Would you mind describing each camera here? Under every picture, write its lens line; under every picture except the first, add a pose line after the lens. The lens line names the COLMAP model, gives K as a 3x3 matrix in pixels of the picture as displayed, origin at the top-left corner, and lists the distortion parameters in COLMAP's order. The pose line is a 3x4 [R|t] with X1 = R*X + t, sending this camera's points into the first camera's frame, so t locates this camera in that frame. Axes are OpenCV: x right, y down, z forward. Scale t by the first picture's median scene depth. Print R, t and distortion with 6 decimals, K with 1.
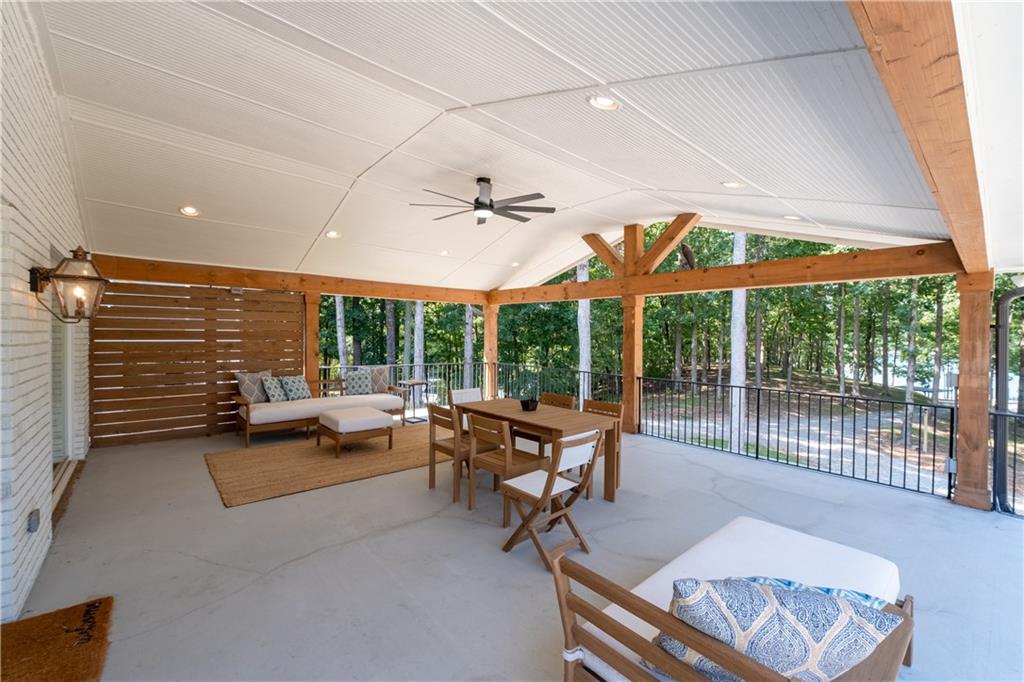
lens RADIAL K [[428.8, 0, 519.9], [0, 428.8, 342.6], [0, 0, 1]] dist [0.000046, -0.000626]
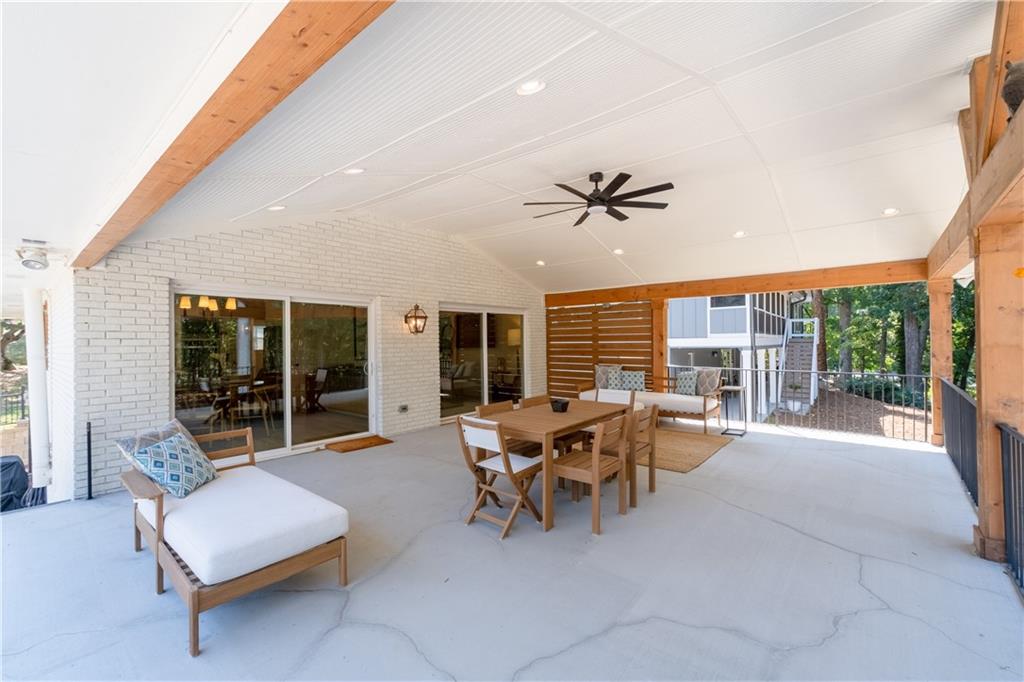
lens RADIAL K [[428.8, 0, 520.6], [0, 428.8, 341.6], [0, 0, 1]] dist [0.000046, -0.000626]
pose [[0.157444, -0.010680, -0.987470, 0.579216], [-0.004000, 0.999926, -0.011452, 0.008899], [0.987520, 0.005753, 0.157390, 0.462059]]
